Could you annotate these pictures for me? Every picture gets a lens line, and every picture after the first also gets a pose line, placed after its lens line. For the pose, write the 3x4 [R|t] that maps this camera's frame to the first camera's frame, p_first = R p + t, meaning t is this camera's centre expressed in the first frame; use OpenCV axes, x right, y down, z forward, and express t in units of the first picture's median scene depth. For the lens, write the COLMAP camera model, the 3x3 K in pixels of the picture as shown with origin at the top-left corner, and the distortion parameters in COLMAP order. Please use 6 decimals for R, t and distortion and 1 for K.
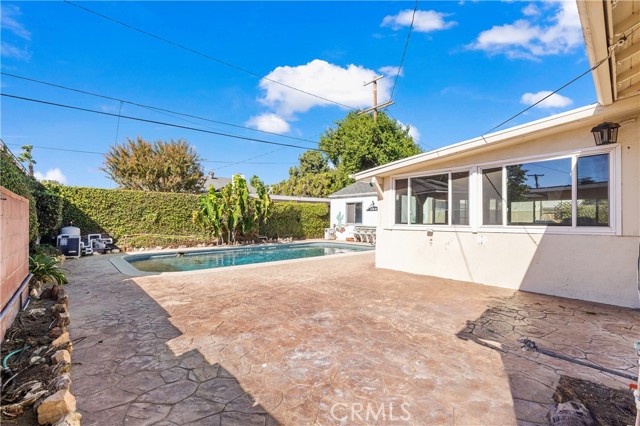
lens RADIAL K [[282.9, 0, 320.0], [0, 282.9, 213.0], [0, 0, 1]] dist [0.000899, 0.000043]
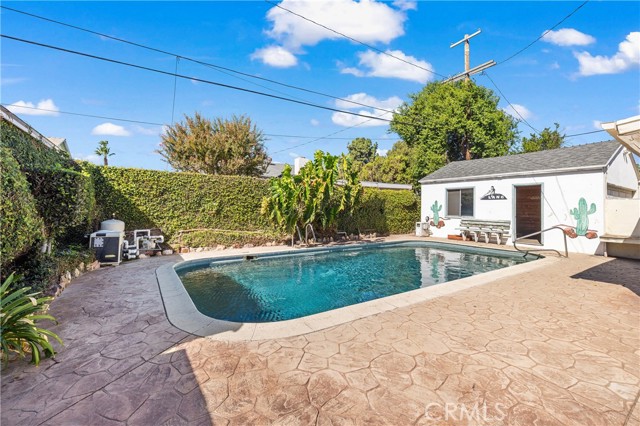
lens RADIAL K [[274.8, 0, 321.0], [0, 274.8, 196.5], [0, 0, 1]] dist [-0.000001, -0.000246]
pose [[0.990189, -0.000586, -0.139735, -0.174631], [-0.002385, 0.999775, -0.021096, 0.000491], [0.139715, 0.021223, 0.989964, 0.266396]]
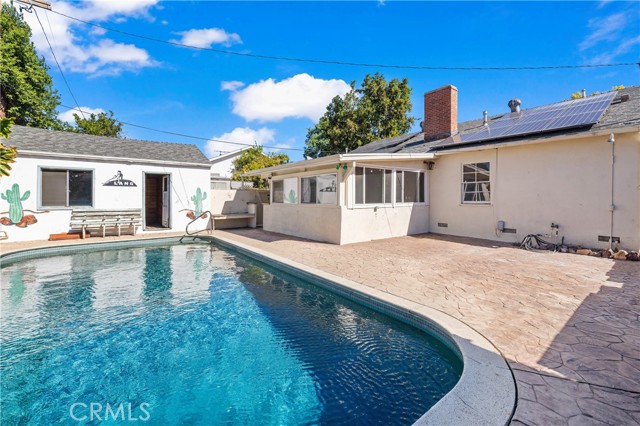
lens RADIAL K [[274.8, 0, 321.0], [0, 274.8, 196.5], [0, 0, 1]] dist [-0.000001, -0.000246]
pose [[0.055338, -0.002710, 0.998464, -0.473872], [-0.023052, 0.999726, 0.003991, 0.003681], [-0.998202, -0.023237, 0.055260, 0.573772]]
